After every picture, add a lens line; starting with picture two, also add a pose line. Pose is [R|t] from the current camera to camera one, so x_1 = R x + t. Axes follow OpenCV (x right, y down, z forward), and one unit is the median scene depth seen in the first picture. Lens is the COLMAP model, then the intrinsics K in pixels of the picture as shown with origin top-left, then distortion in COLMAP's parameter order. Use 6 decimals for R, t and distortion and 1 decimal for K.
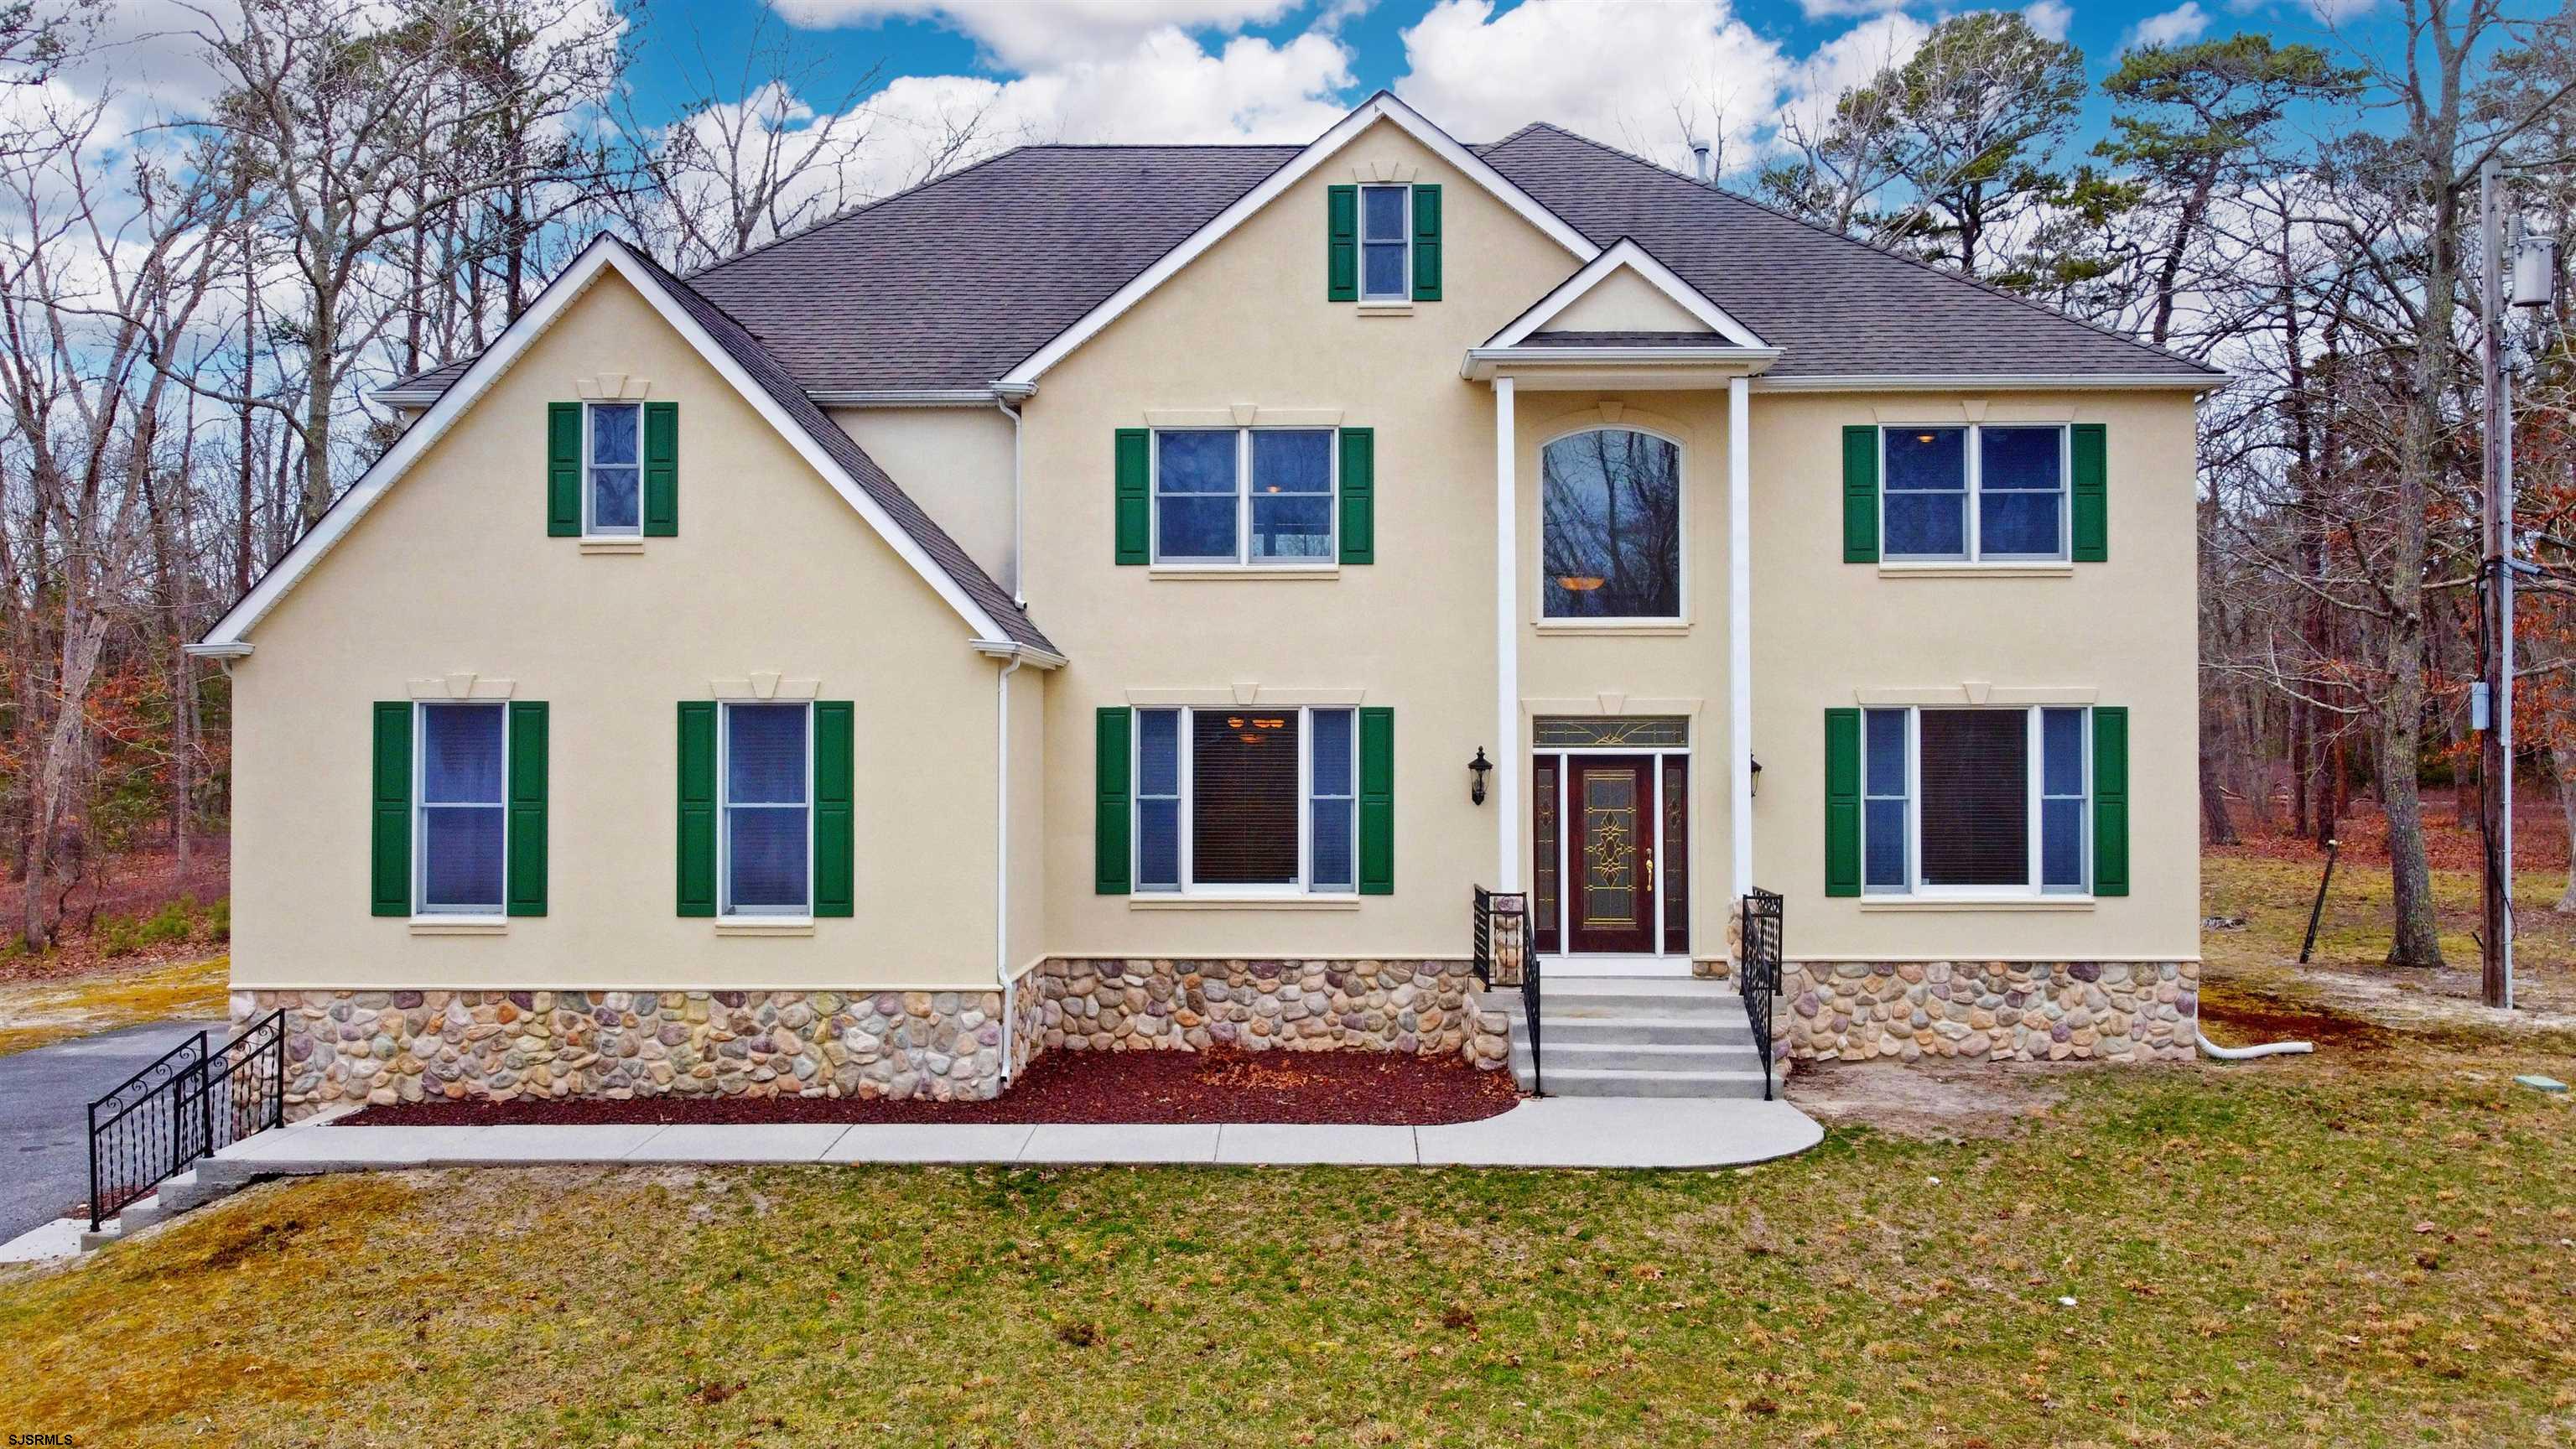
lens RADIAL K [[1930.6, 0, 1288.0], [0, 1930.6, 724.5], [0, 0, 1]] dist [-0.001440, -0.006315]
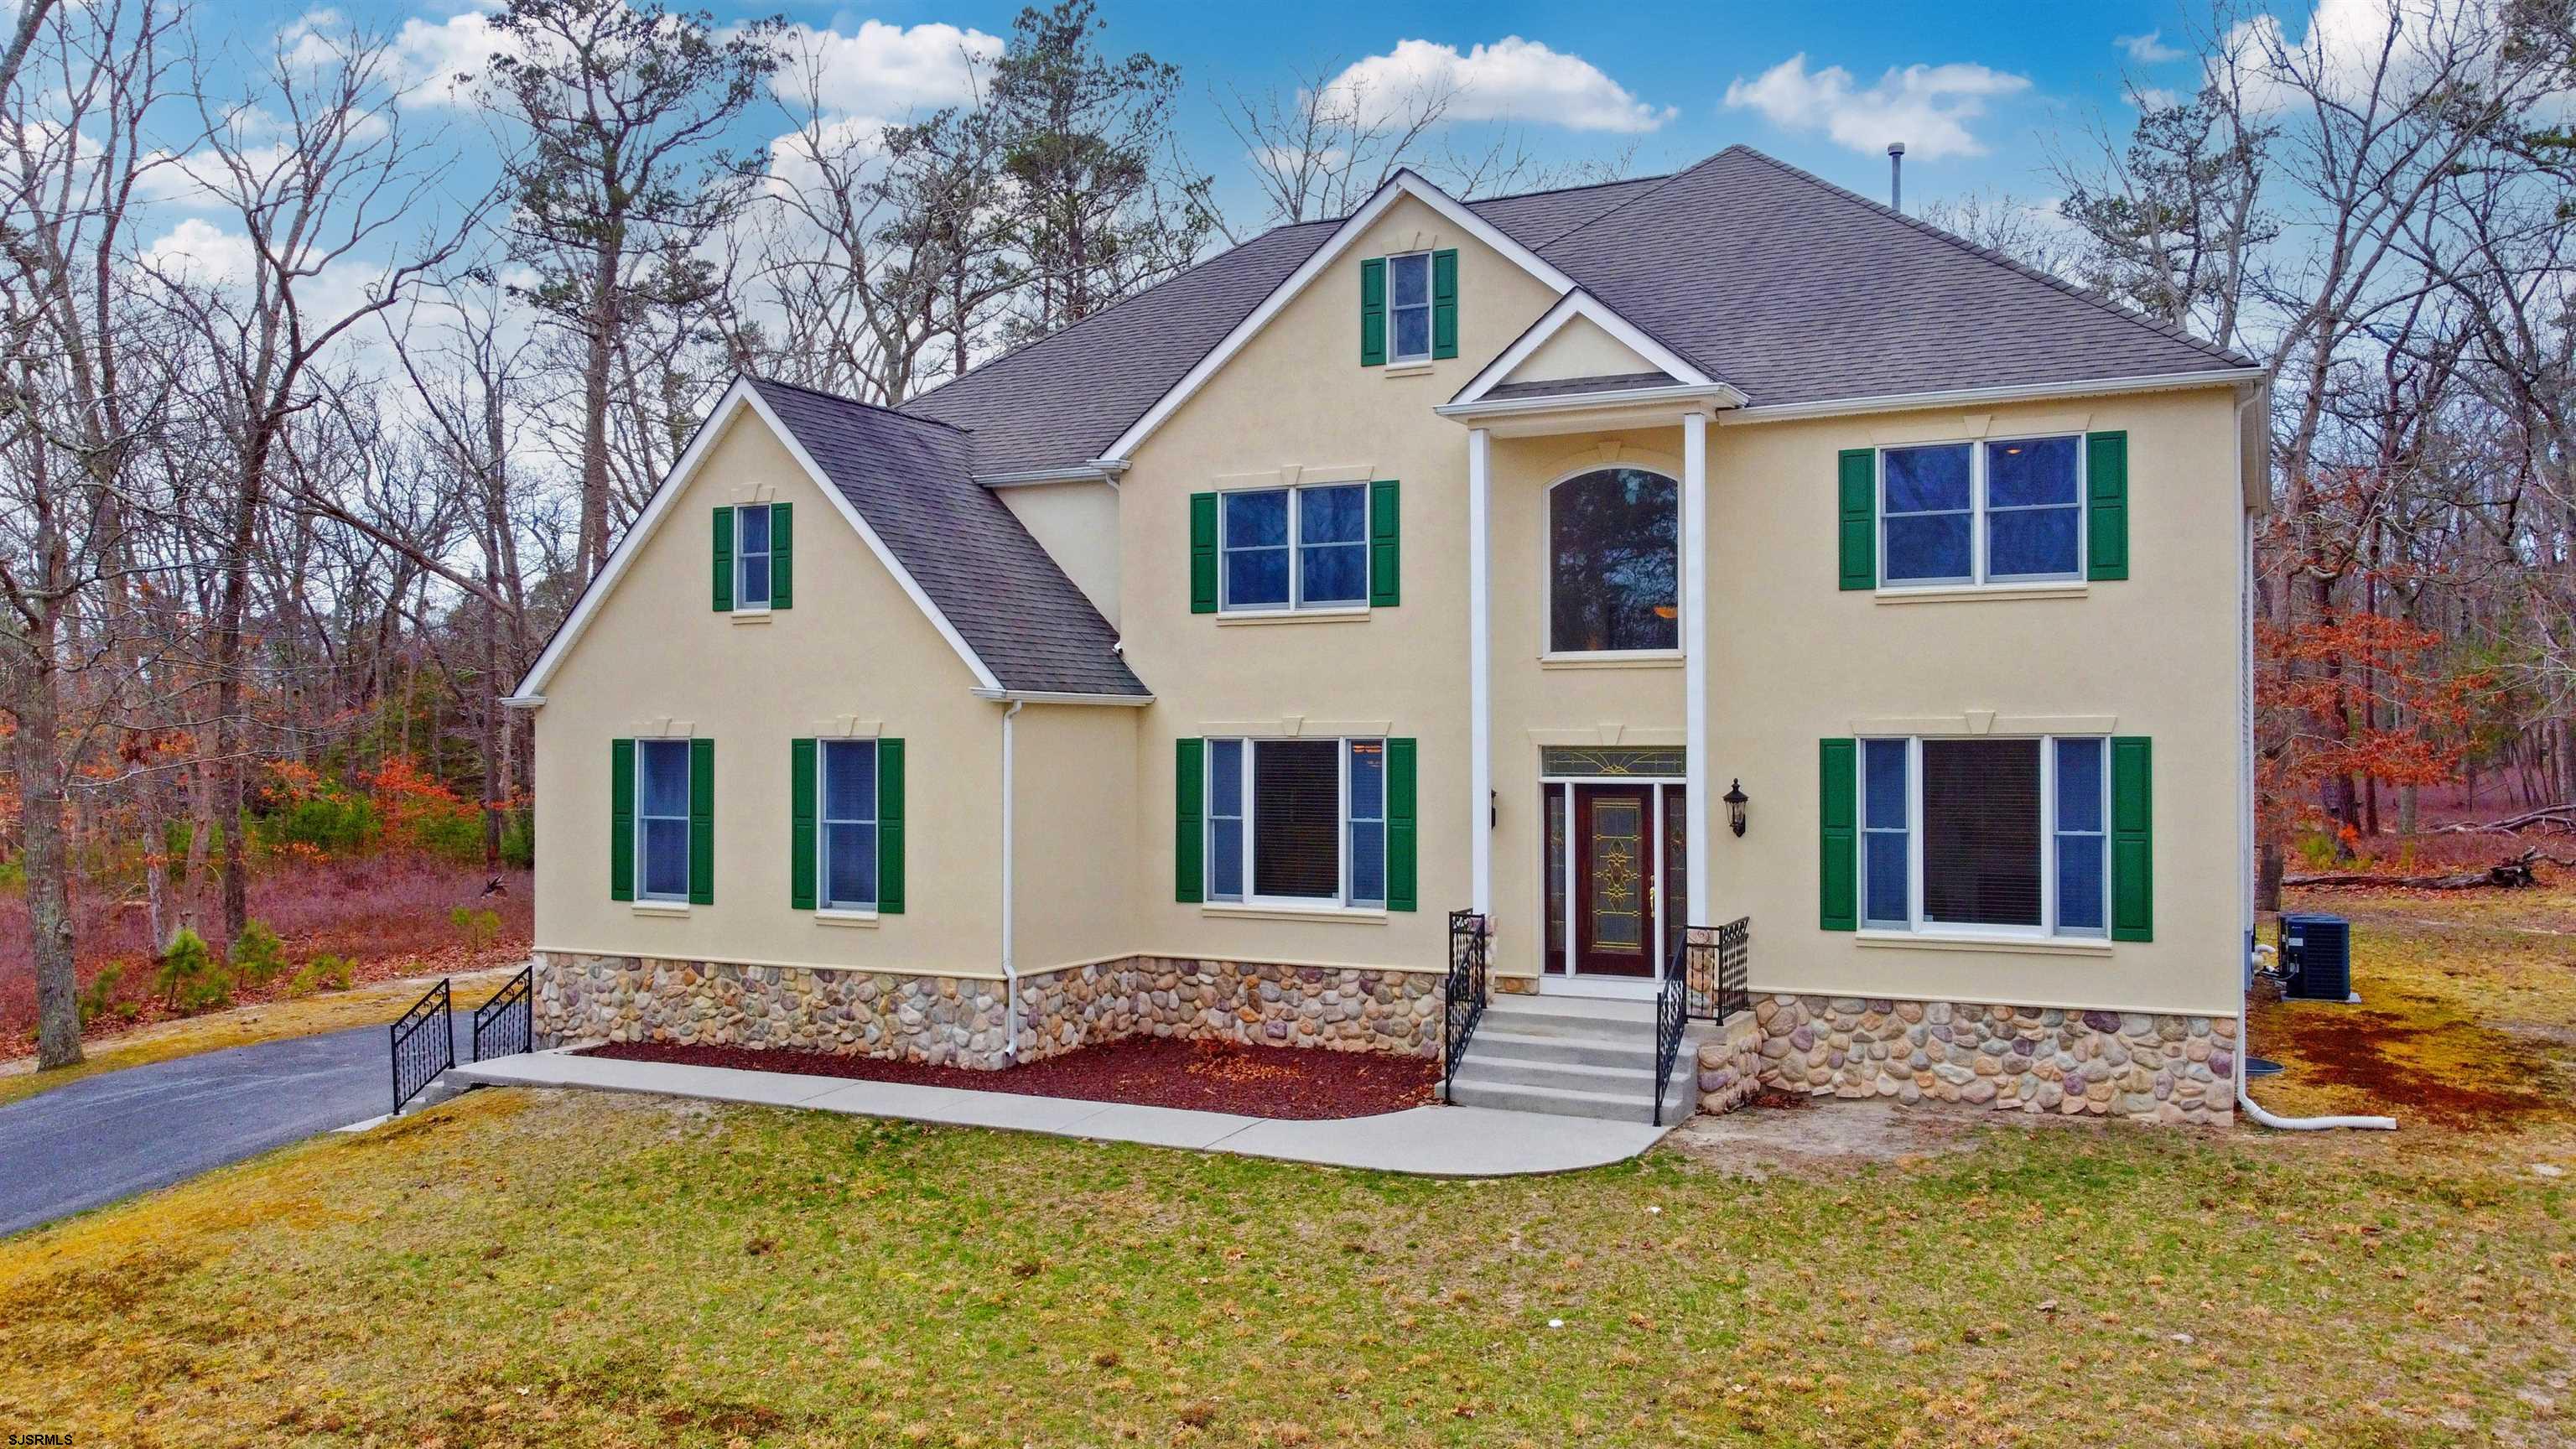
lens RADIAL K [[1930.6, 0, 1288.0], [0, 1930.6, 724.5], [0, 0, 1]] dist [-0.001440, -0.006315]
pose [[0.905218, -0.004800, -0.424920, 0.452304], [0.005709, 0.999983, 0.000868, -0.018092], [0.424909, -0.003211, 0.905230, -0.008039]]
